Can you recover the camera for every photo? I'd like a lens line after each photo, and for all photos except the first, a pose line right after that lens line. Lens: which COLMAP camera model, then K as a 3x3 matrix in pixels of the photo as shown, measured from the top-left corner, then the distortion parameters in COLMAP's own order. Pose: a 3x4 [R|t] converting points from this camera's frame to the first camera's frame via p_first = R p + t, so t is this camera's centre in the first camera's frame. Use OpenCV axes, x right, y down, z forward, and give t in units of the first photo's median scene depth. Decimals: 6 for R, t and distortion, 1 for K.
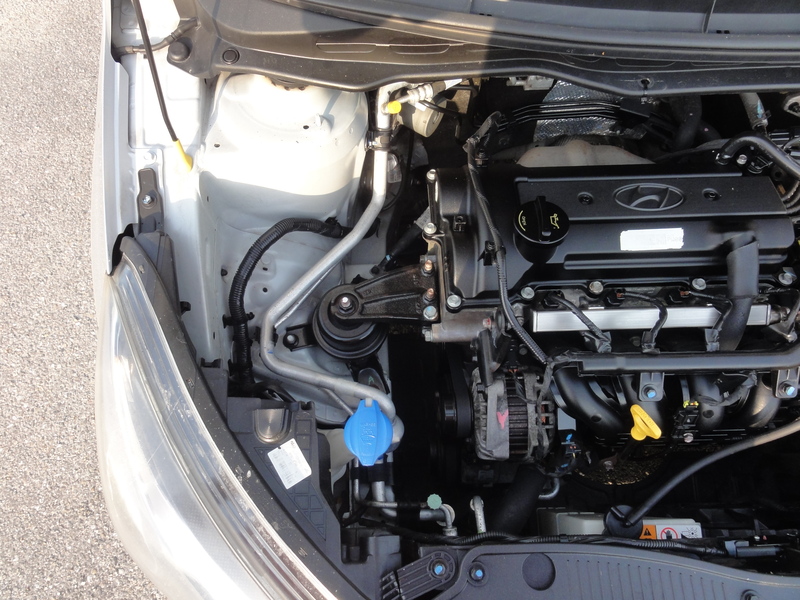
lens RADIAL K [[568.8, 0, 402.7], [0, 568.8, 299.6], [0, 0, 1]] dist [0.005040, -0.002562]
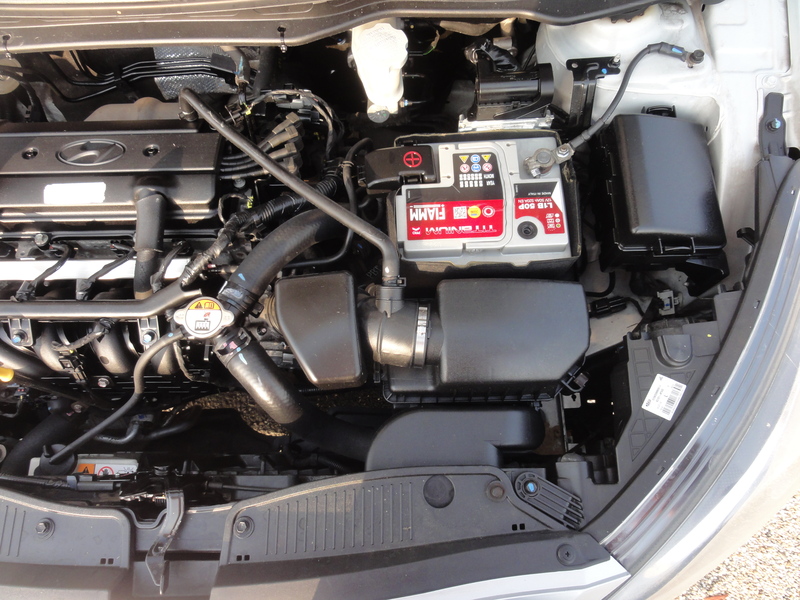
lens RADIAL K [[568.8, 0, 399.0], [0, 568.8, 299.0], [0, 0, 1]] dist [0.005040, -0.002562]
pose [[0.998914, 0.016952, -0.043405, 1.052186], [-0.014245, 0.997978, 0.061945, 0.013164], [0.044367, -0.061260, 0.997135, -0.021881]]
